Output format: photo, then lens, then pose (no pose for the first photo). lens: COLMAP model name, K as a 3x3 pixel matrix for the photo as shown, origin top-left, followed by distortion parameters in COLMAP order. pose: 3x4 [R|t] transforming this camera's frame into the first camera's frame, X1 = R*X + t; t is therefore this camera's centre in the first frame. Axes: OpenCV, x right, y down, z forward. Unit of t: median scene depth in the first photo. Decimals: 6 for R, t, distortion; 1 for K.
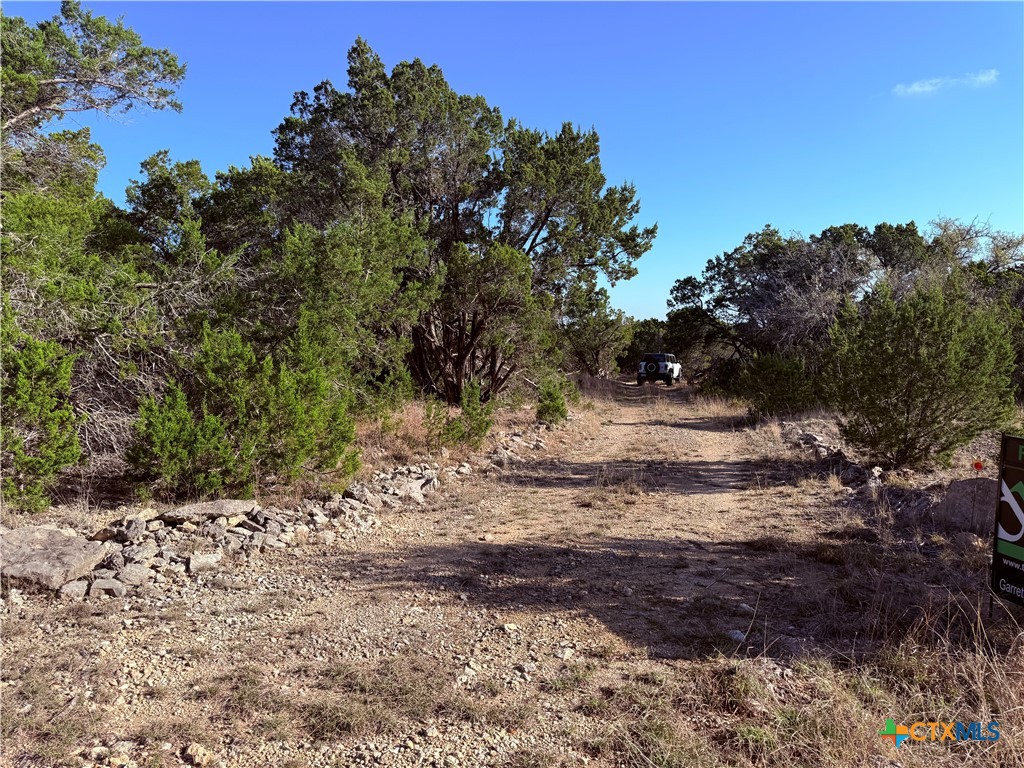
lens RADIAL K [[748.0, 0, 512.0], [0, 748.0, 384.0], [0, 0, 1]] dist [0.221484, -0.429410]
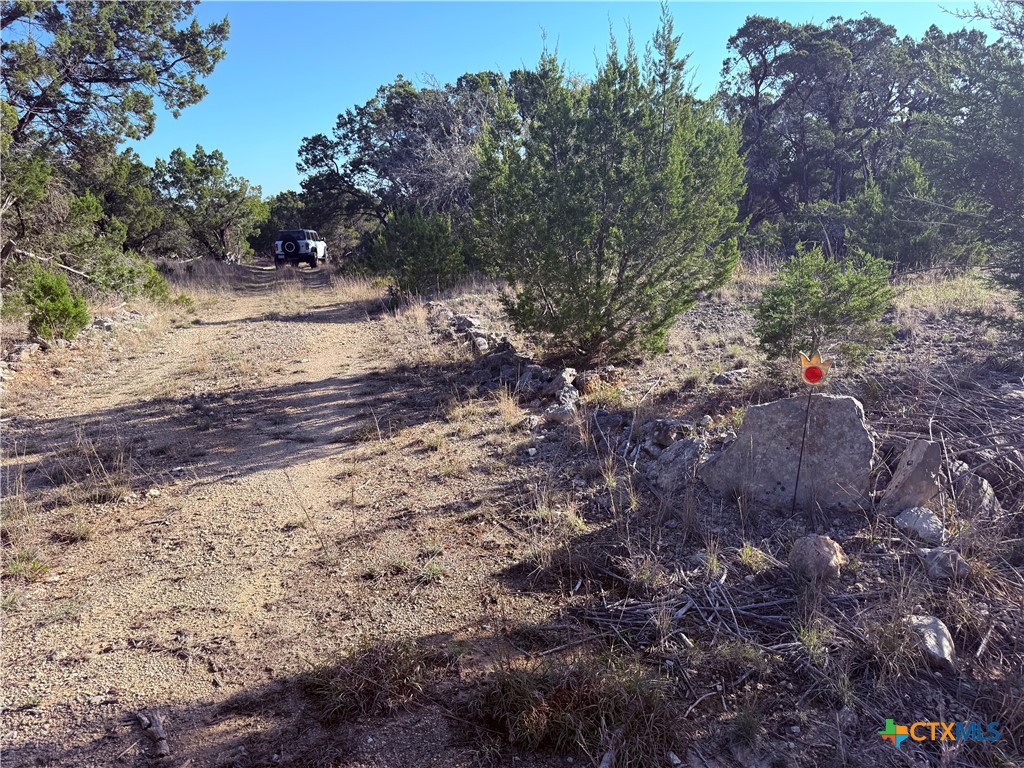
lens RADIAL K [[748.0, 0, 512.0], [0, 748.0, 384.0], [0, 0, 1]] dist [0.221484, -0.429410]
pose [[0.903441, -0.132505, 0.407721, 0.070761], [0.069223, 0.983645, 0.166288, 0.007263], [-0.423086, -0.122007, 0.897837, 0.178654]]
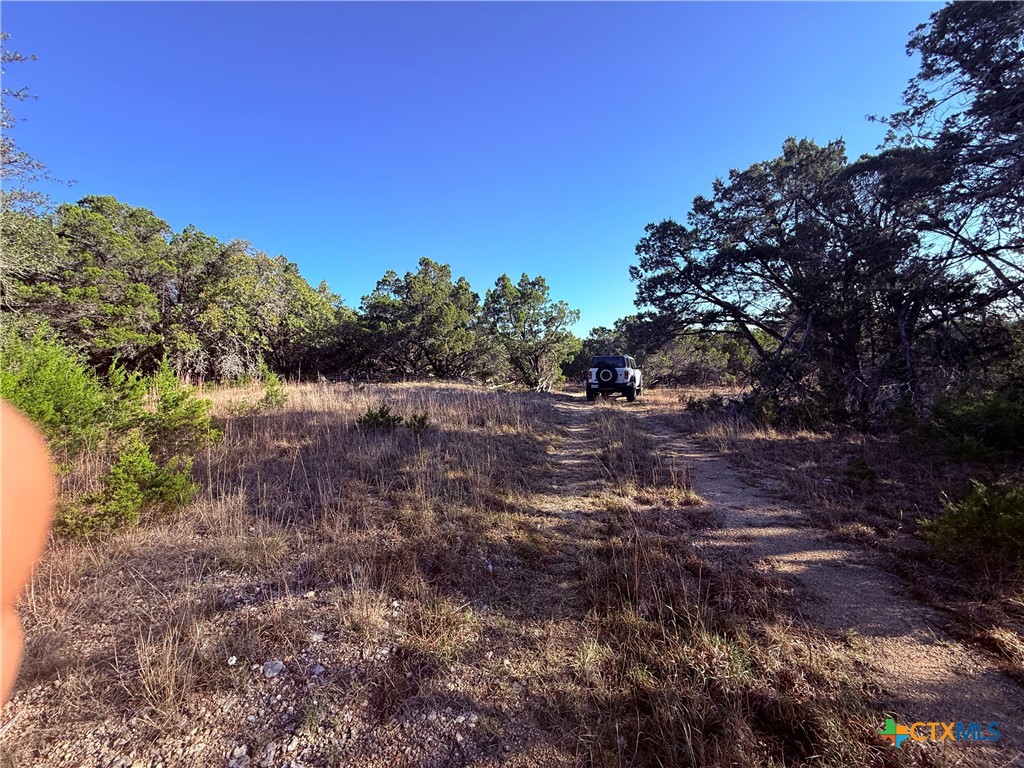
lens RADIAL K [[411.9, 0, 512.0], [0, 411.9, 384.0], [0, 0, 1]] dist [-0.000224, -0.000005]
pose [[0.999528, -0.025085, -0.017741, 0.183670], [0.025021, 0.999680, -0.003796, -0.026141], [0.017830, 0.003350, 0.999835, 1.083583]]
